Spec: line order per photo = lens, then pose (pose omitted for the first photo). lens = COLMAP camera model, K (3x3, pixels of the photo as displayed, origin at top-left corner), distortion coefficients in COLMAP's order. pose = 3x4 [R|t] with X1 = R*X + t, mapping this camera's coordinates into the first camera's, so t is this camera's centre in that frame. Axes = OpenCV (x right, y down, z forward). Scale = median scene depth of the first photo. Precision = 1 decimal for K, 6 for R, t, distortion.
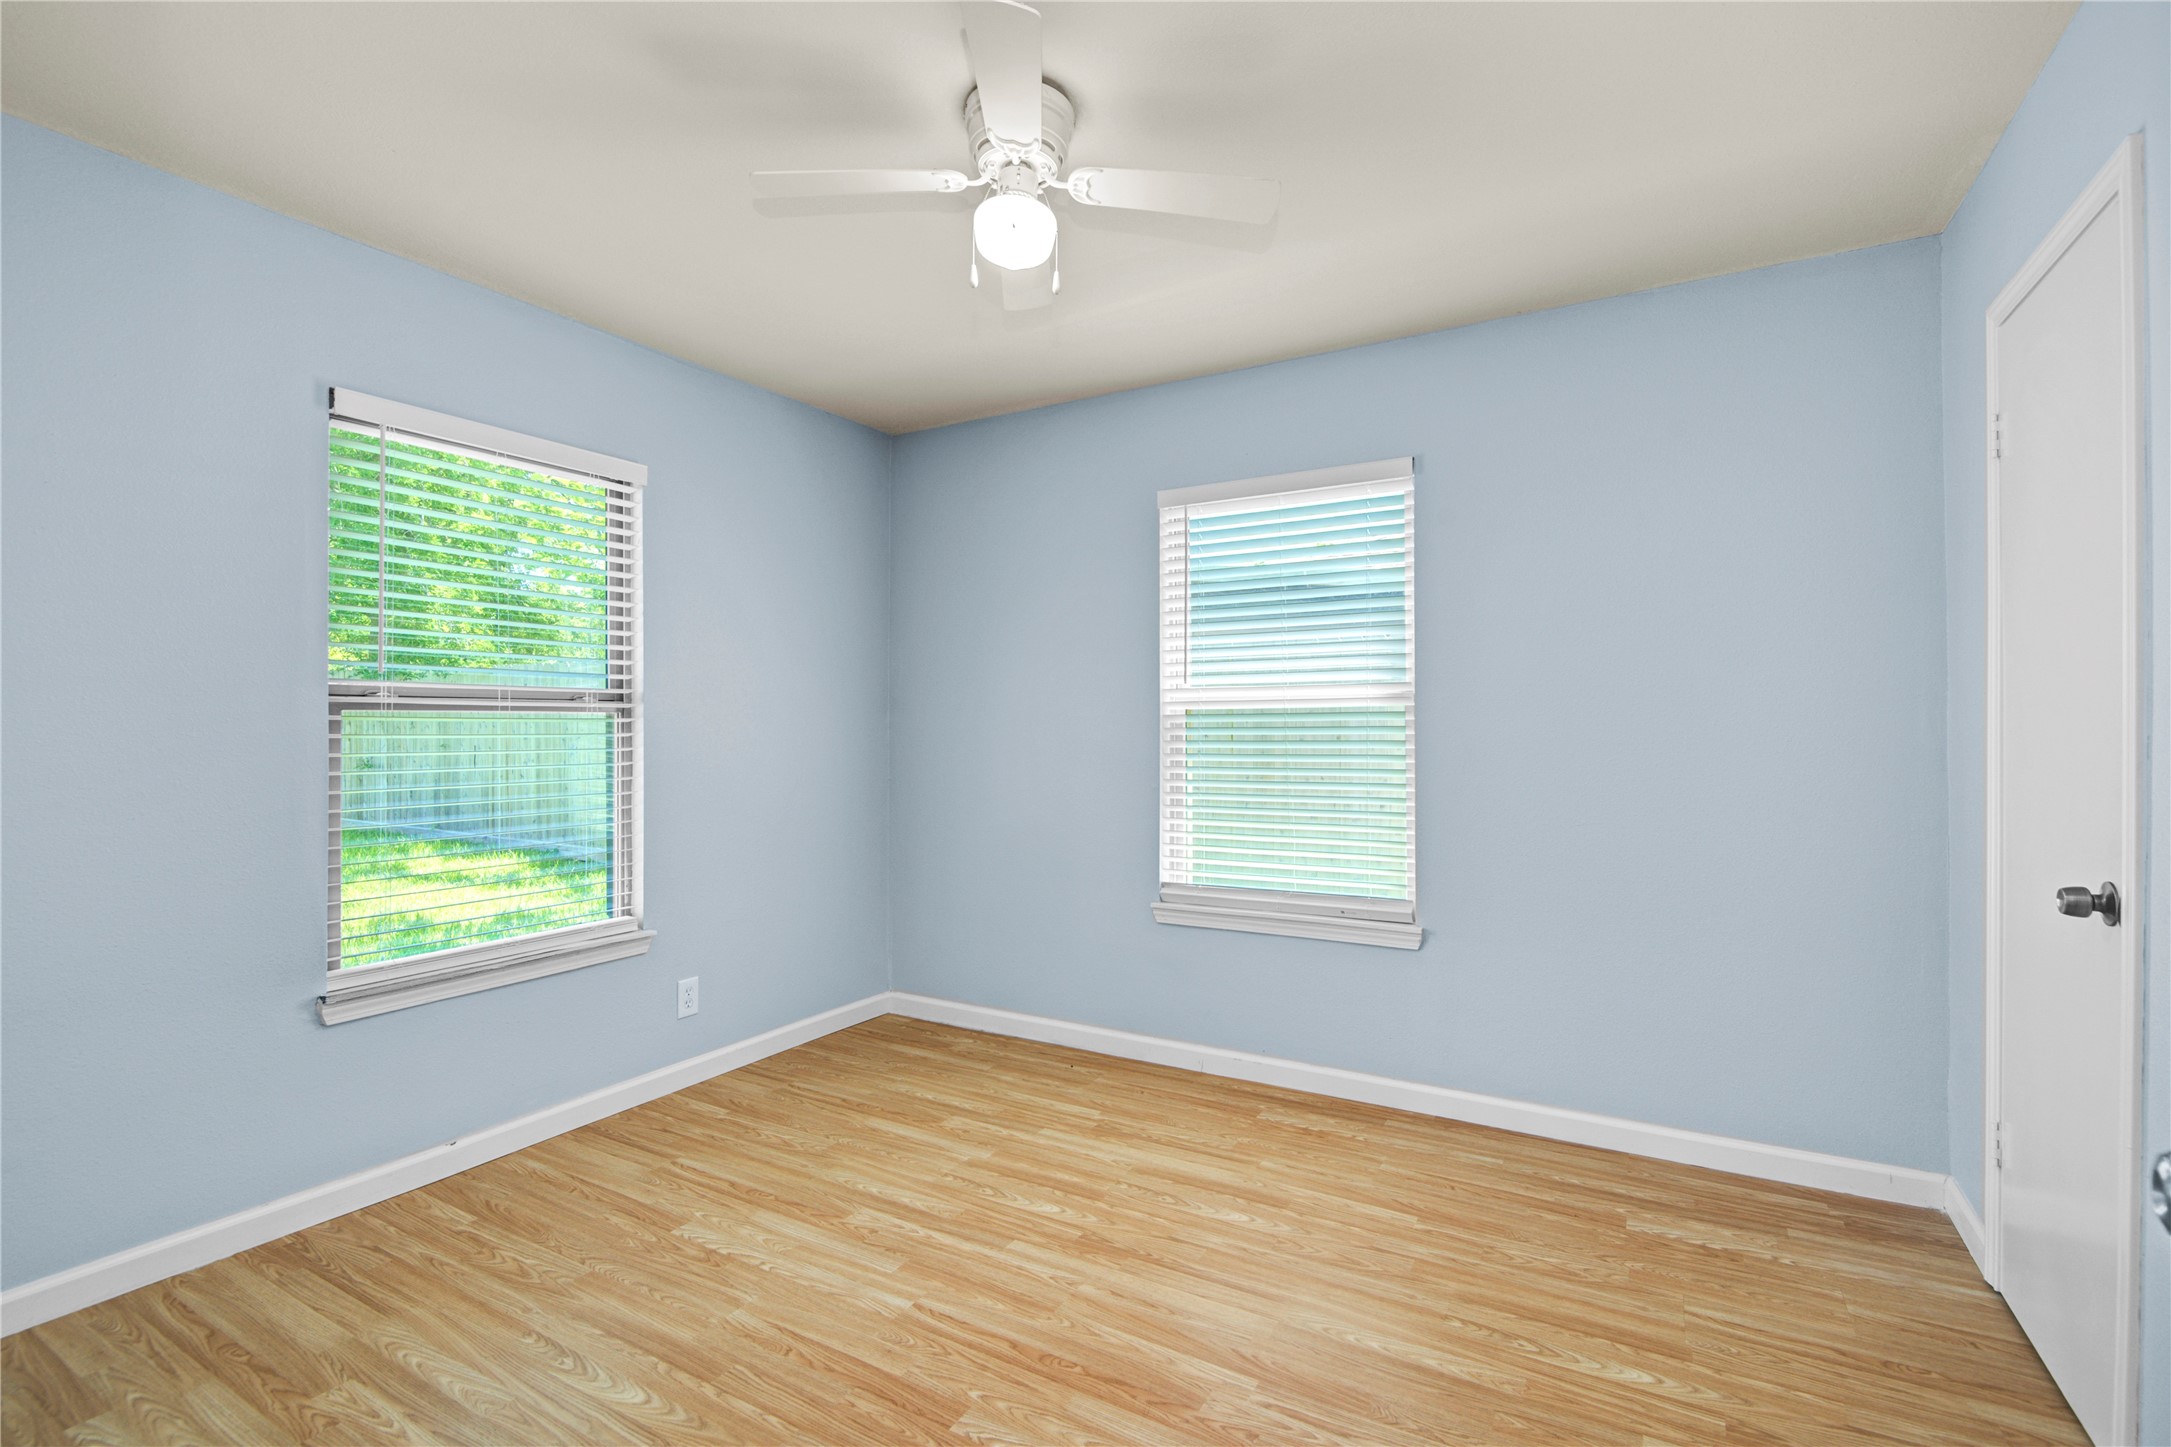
lens RADIAL K [[990.5, 0, 1082.0], [0, 990.5, 725.4], [0, 0, 1]] dist [0.000454, 0.000073]
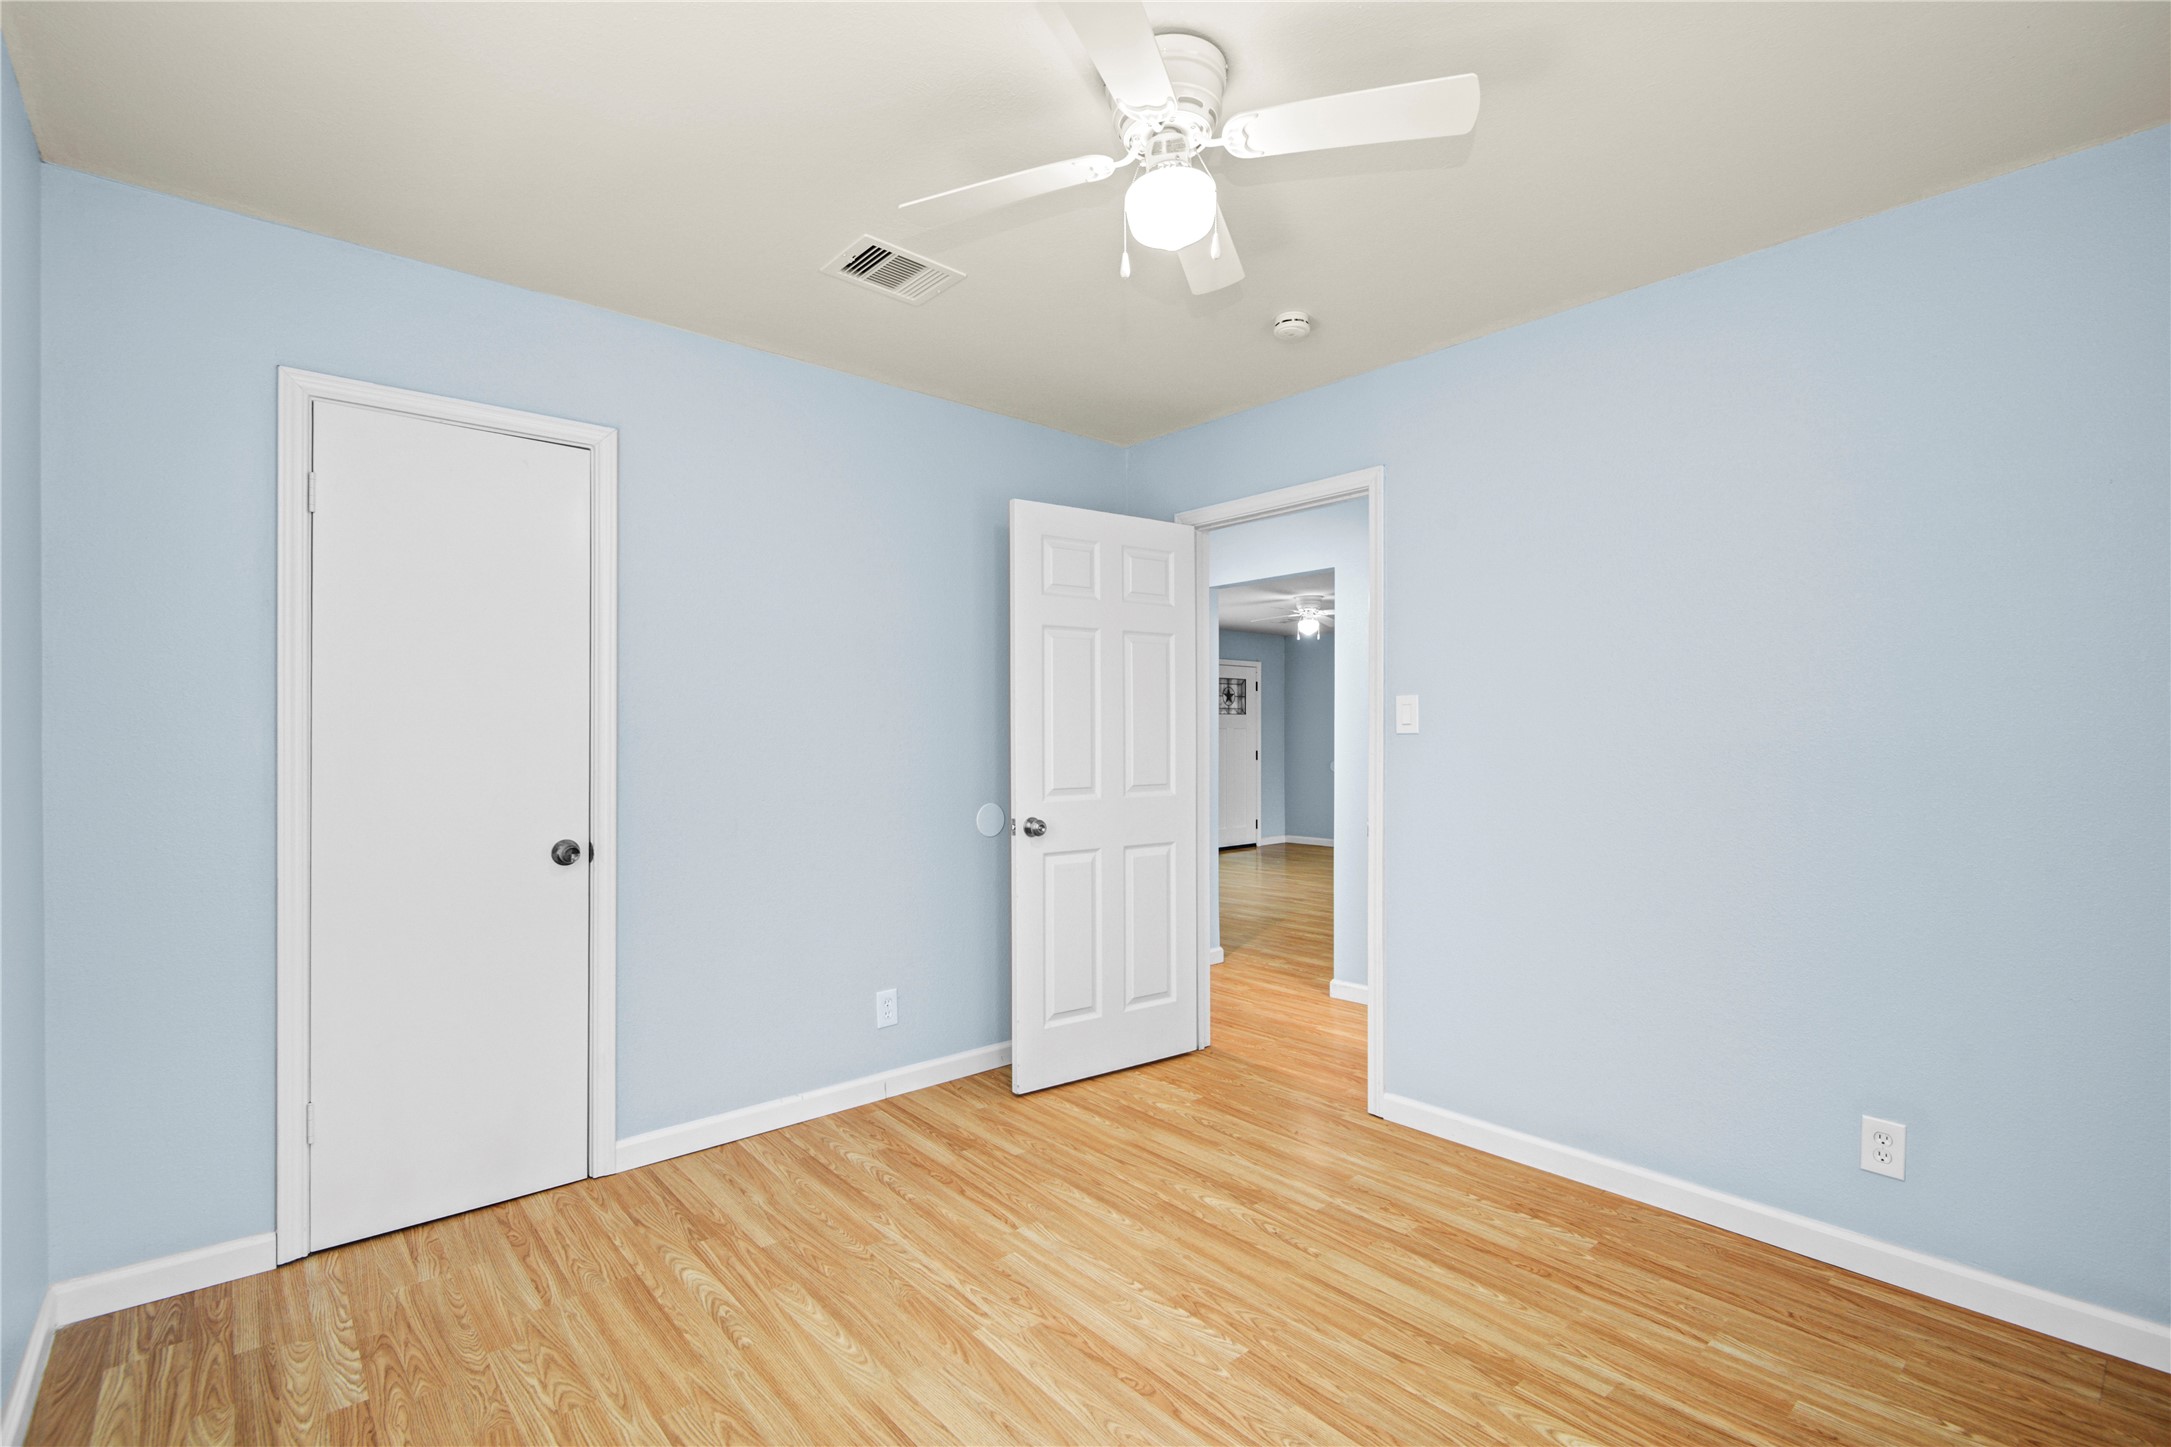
lens RADIAL K [[990.5, 0, 1080.5], [0, 990.5, 729.8], [0, 0, 1]] dist [0.000454, 0.000073]
pose [[-0.945792, 0.002509, 0.324762, -0.299982], [0.000934, 0.999987, -0.005006, -0.018607], [-0.324770, -0.004431, -0.945783, 1.988993]]
